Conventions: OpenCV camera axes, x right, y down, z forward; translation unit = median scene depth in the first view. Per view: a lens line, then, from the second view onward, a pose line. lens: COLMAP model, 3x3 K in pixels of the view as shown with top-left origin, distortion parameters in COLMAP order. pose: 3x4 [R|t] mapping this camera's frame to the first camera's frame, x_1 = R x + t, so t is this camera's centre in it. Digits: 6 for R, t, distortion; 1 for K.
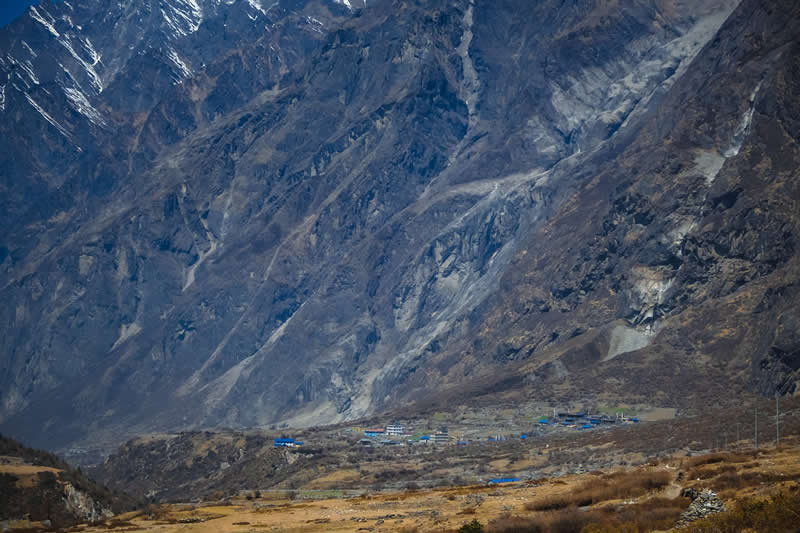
lens RADIAL K [[1885.5, 0, 400.0], [0, 1885.5, 266.5], [0, 0, 1]] dist [0.519726, -7.359802]
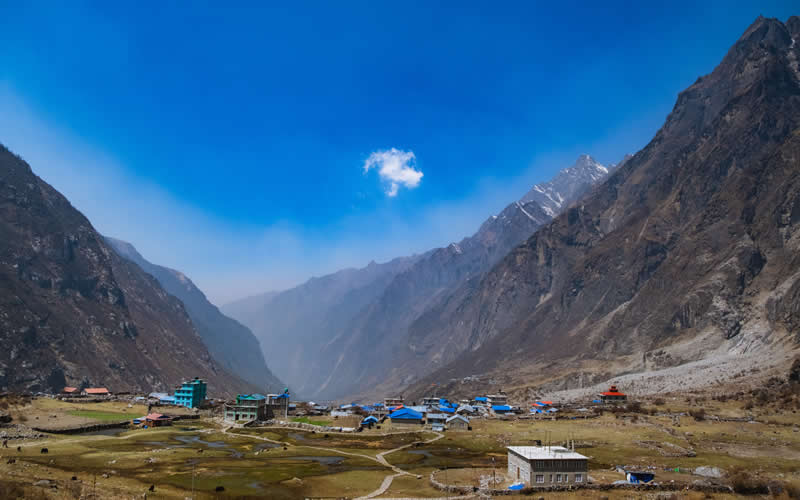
lens RADIAL K [[664.2, 0, 400.0], [0, 664.2, 250.0], [0, 0, 1]] dist [-0.002682, 0.007084]
pose [[0.905984, -0.069550, -0.417560, -0.035268], [0.026591, 0.993813, -0.107837, 0.060865], [0.422477, 0.086595, 0.902228, 0.606744]]
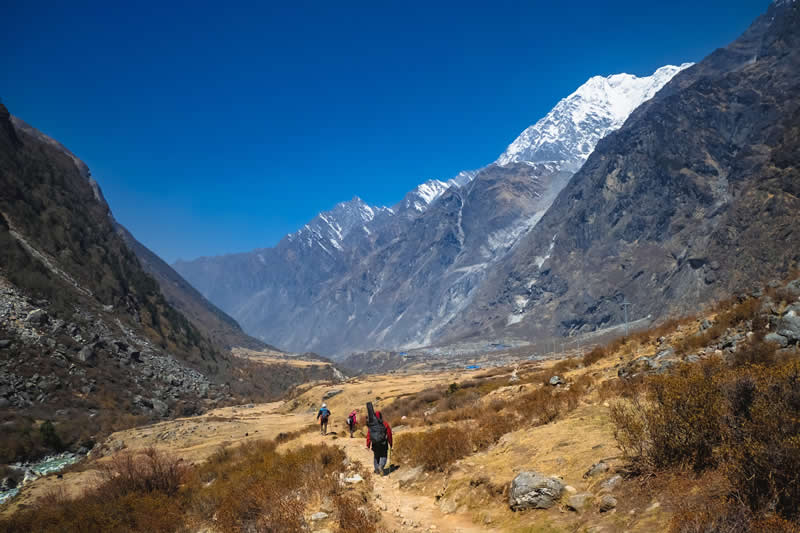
lens RADIAL K [[621.3, 0, 400.0], [0, 621.3, 266.5], [0, 0, 1]] dist [0.002162, -0.000125]
pose [[0.997940, -0.015549, -0.062238, 0.000293], [0.012670, 0.998843, -0.046390, -0.001011], [0.062888, 0.045505, 0.996983, -0.006094]]
